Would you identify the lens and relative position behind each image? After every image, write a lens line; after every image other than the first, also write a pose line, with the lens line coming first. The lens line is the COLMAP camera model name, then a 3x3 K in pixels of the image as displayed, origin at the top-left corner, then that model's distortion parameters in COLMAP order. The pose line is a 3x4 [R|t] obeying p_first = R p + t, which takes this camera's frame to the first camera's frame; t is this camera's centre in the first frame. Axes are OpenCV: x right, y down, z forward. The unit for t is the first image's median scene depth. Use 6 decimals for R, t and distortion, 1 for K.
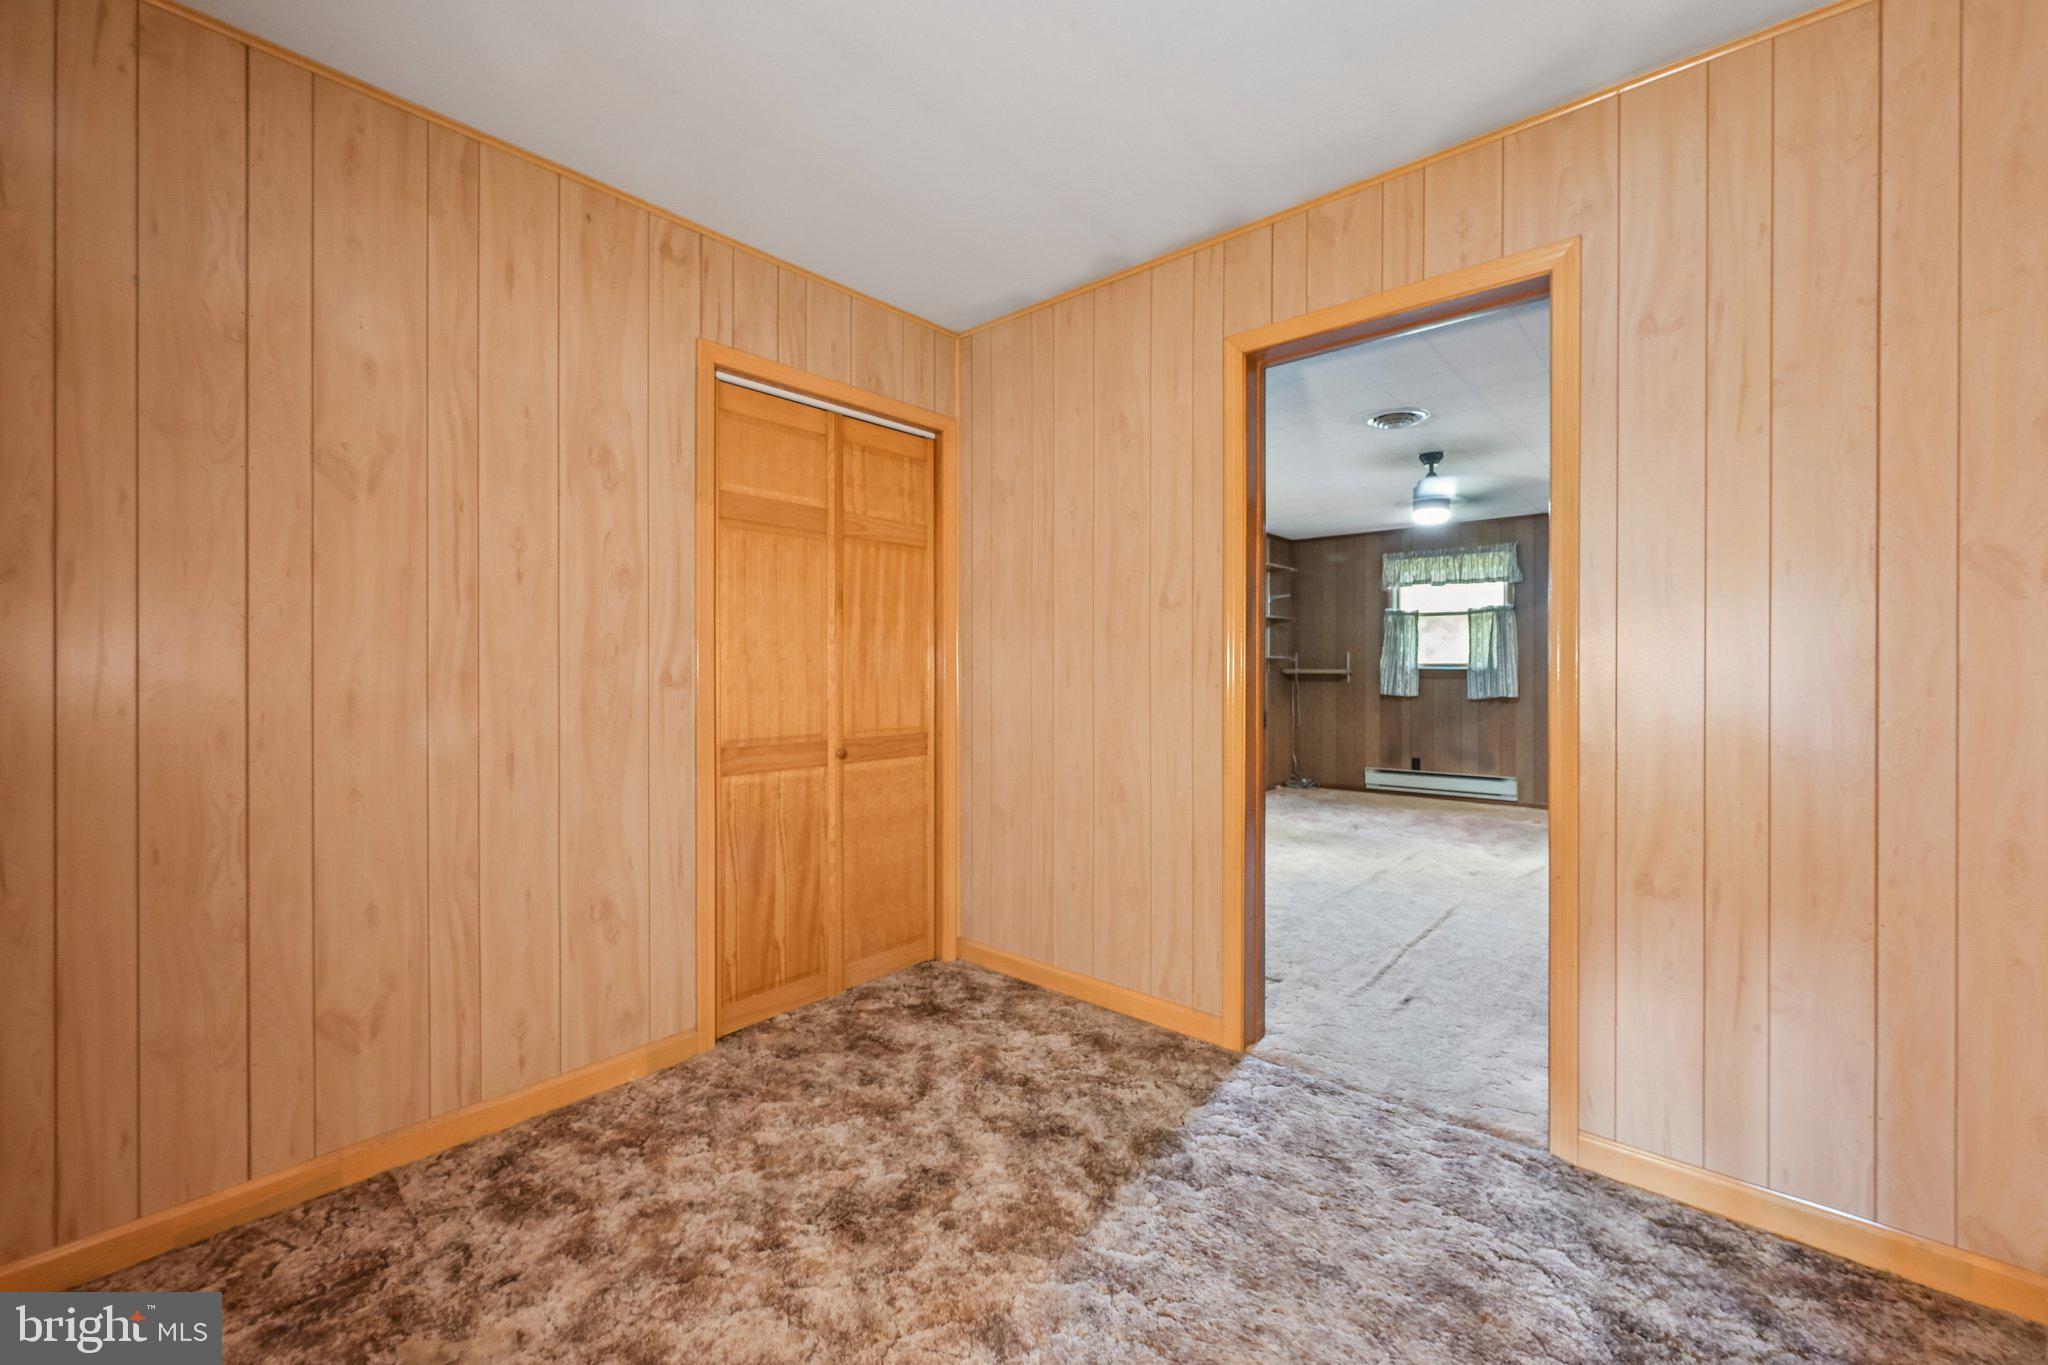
lens RADIAL K [[827.8, 0, 1039.6], [0, 827.8, 676.0], [0, 0, 1]] dist [0.001123, 0.000175]
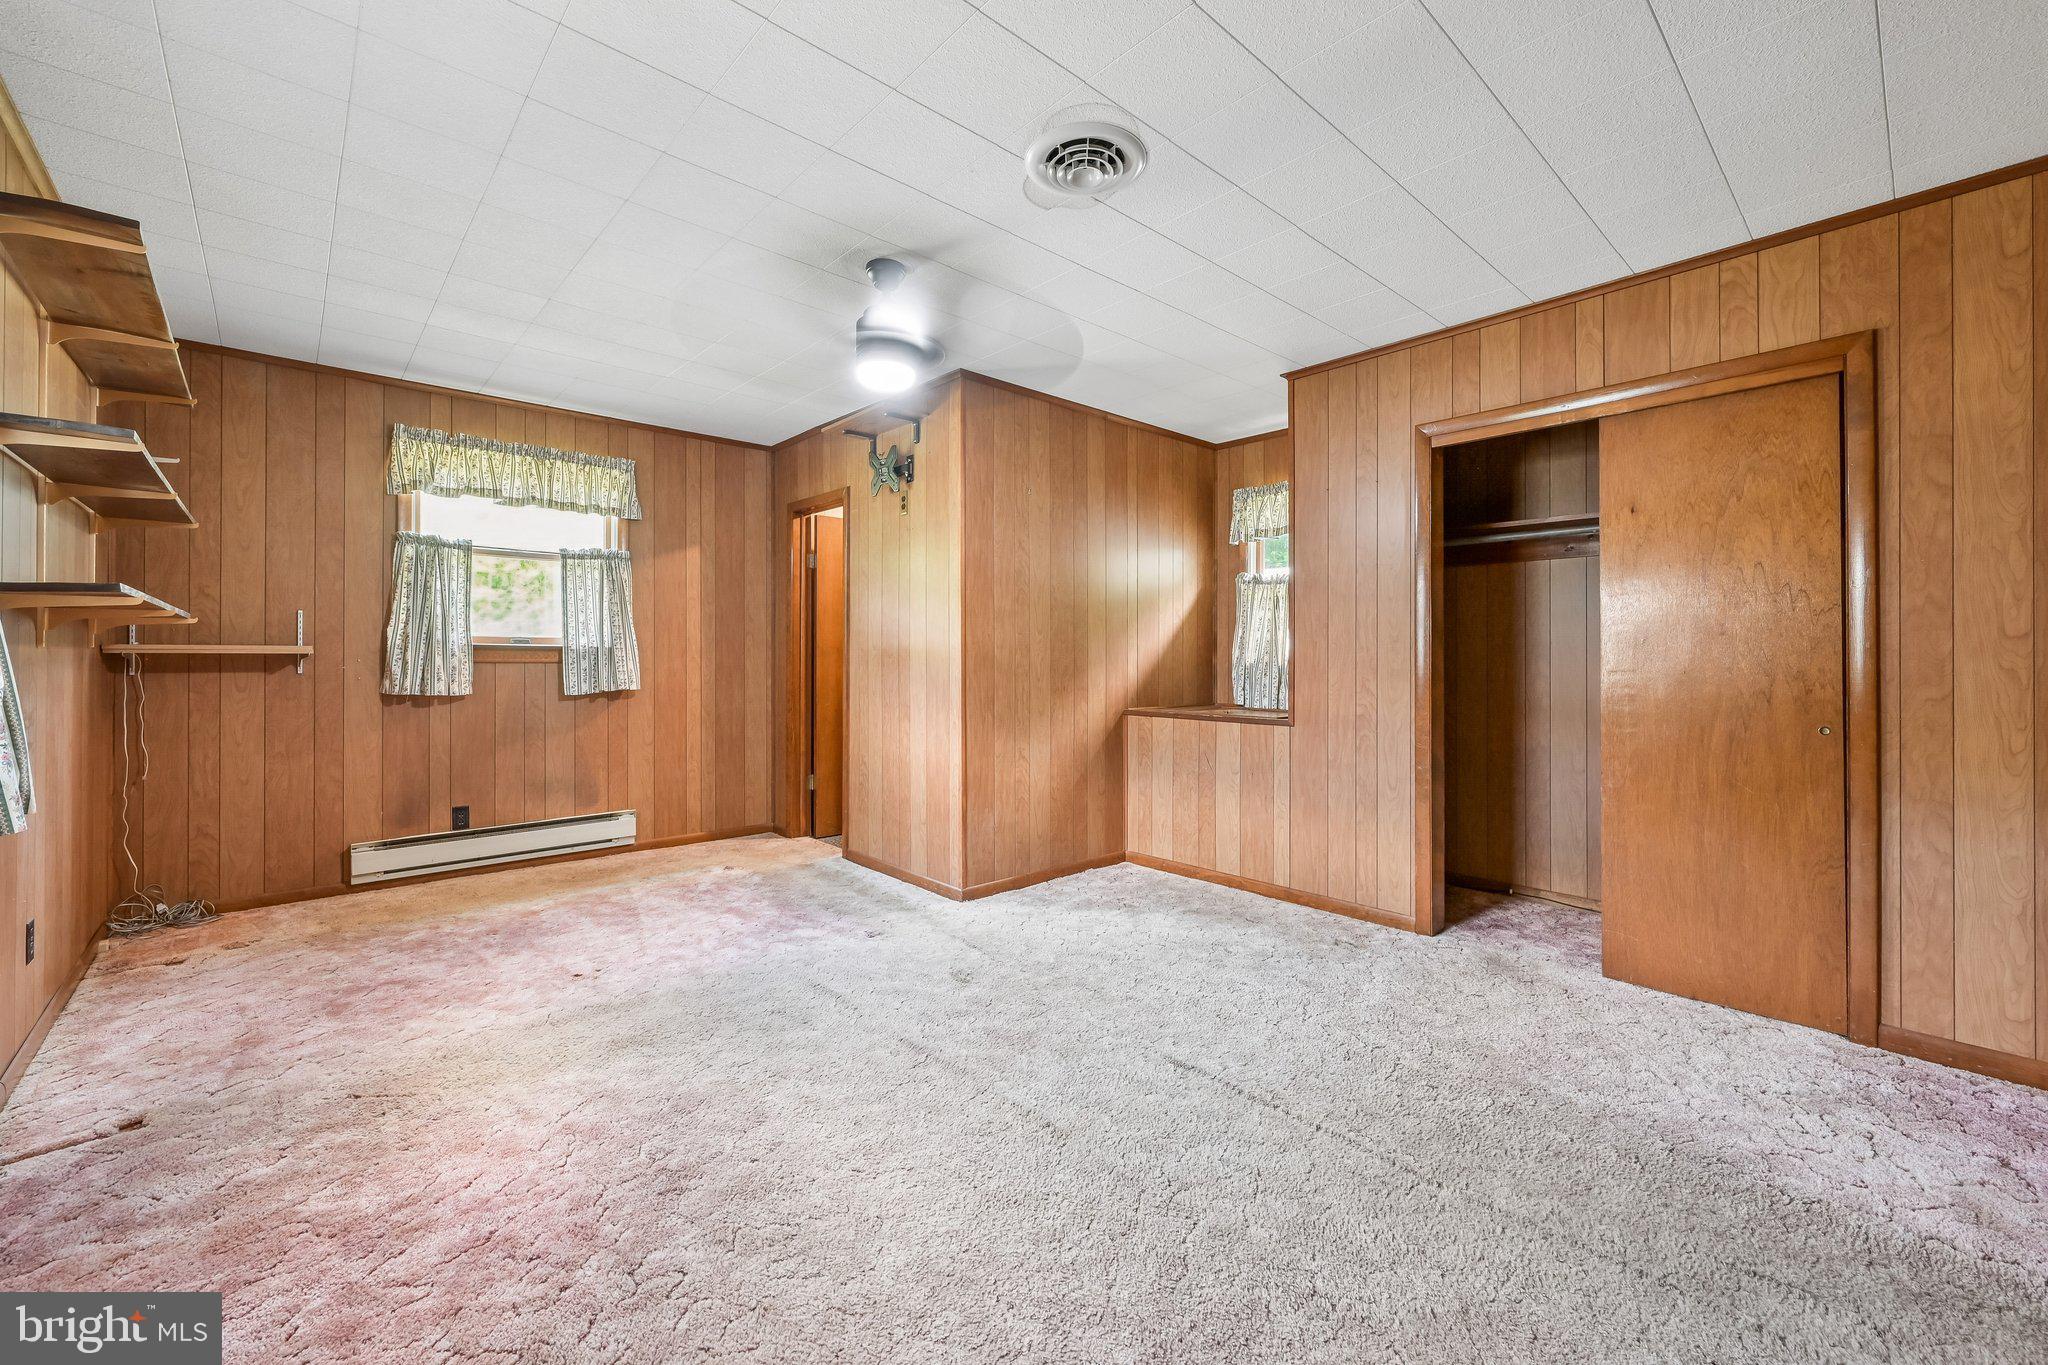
lens RADIAL K [[827.8, 0, 1049.3], [0, 827.8, 661.2], [0, 0, 1]] dist [0.001123, 0.000175]
pose [[0.113842, -0.001971, 0.993497, -0.052646], [0.007054, 0.999974, 0.001176, 0.003632], [-0.993474, 0.006875, 0.113853, 0.549183]]
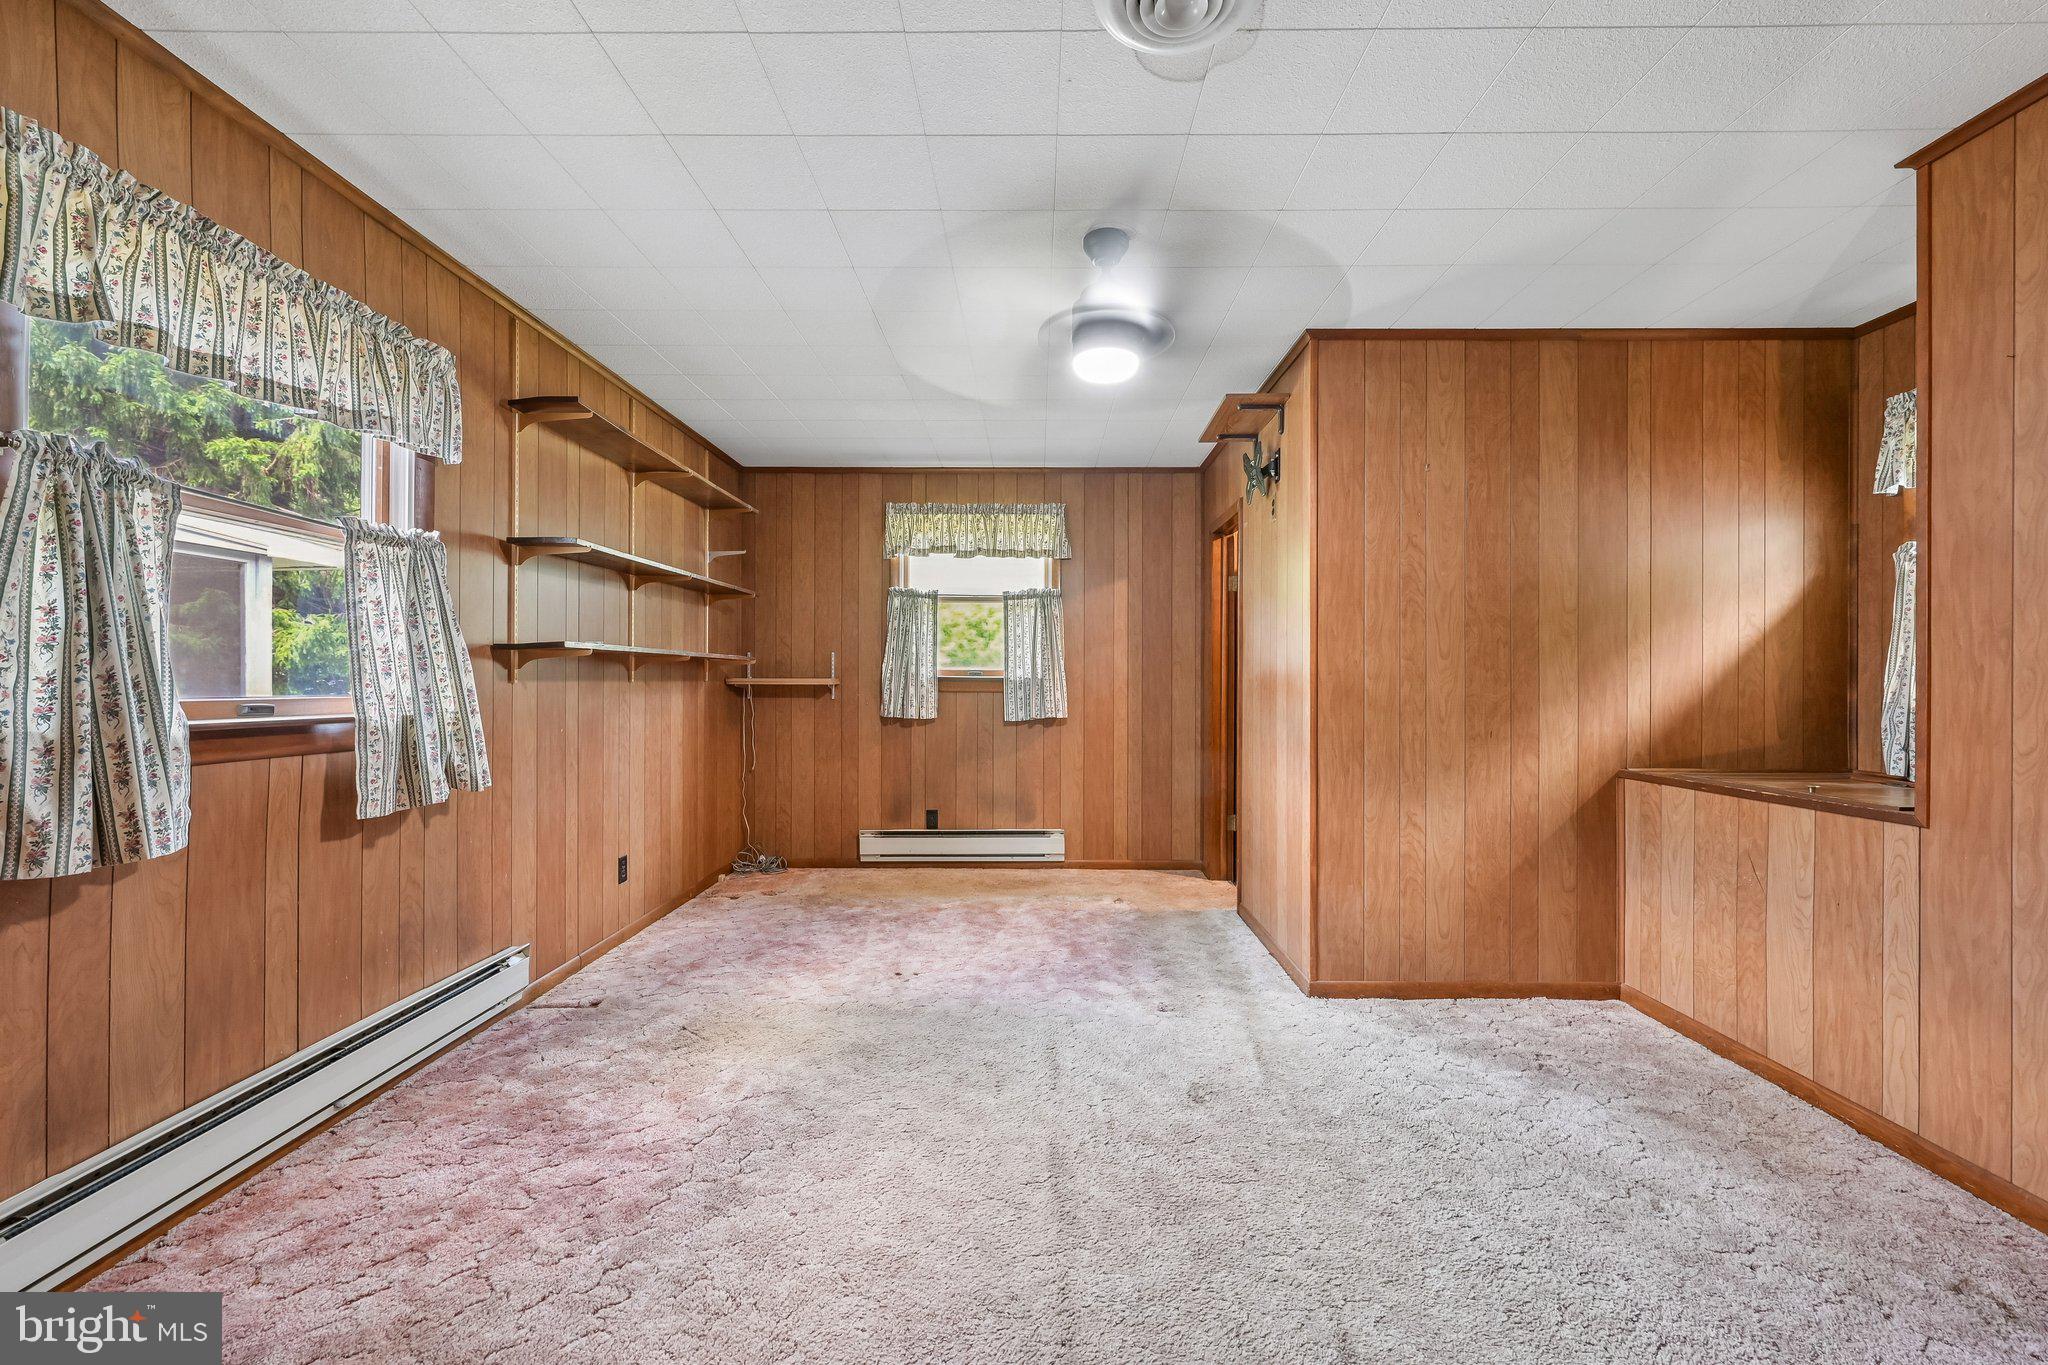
lens RADIAL K [[827.8, 0, 1028.5], [0, 827.8, 686.1], [0, 0, 1]] dist [0.001123, 0.000175]
pose [[0.766252, 0.000702, 0.642539, 0.081867], [0.001496, 0.999995, -0.002877, 0.000030], [-0.642538, 0.003166, 0.766247, 0.436240]]
